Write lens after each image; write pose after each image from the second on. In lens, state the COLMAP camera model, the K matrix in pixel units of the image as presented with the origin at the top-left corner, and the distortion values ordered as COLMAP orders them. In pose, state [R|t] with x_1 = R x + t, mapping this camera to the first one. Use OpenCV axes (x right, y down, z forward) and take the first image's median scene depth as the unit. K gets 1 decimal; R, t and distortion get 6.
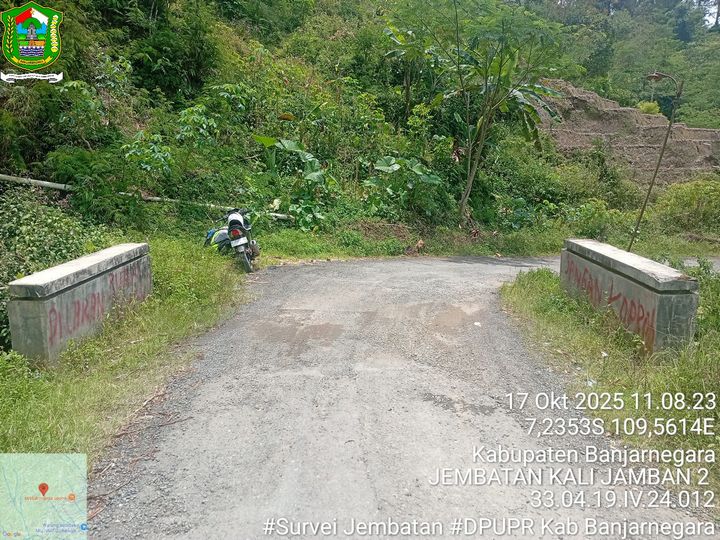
lens RADIAL K [[552.3, 0, 357.5], [0, 552.3, 271.6], [0, 0, 1]] dist [0.109176, -0.232176]
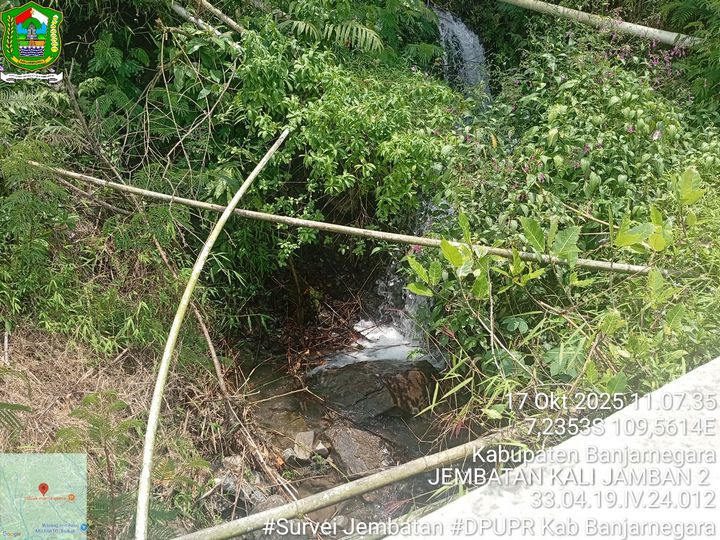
lens RADIAL K [[552.3, 0, 357.5], [0, 552.3, 271.6], [0, 0, 1]] dist [0.109176, -0.232176]
pose [[0.547482, 0.333791, -0.767364, -0.213825], [-0.199101, 0.942628, 0.267977, -0.031524], [0.812787, 0.006070, 0.582530, 0.440439]]
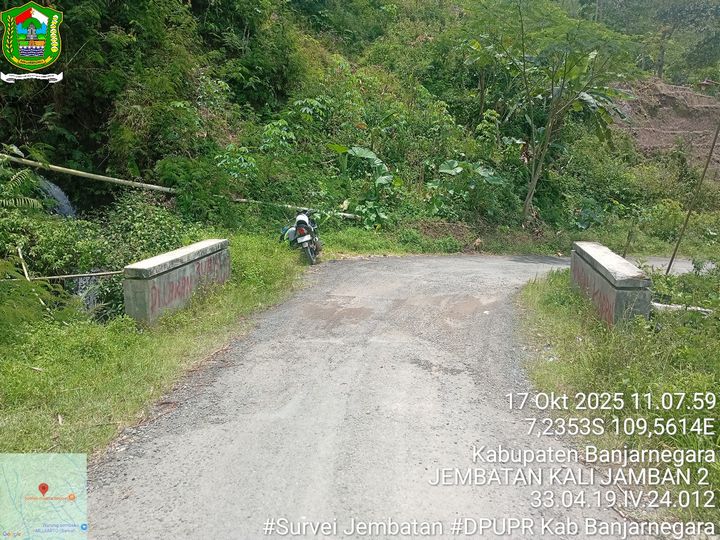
lens RADIAL K [[552.3, 0, 357.5], [0, 552.3, 271.6], [0, 0, 1]] dist [0.109176, -0.232176]
pose [[0.986121, 0.026801, -0.163852, 0.070109], [-0.025285, 0.999616, 0.011331, 0.000475], [0.164093, -0.007031, 0.986420, -0.111426]]
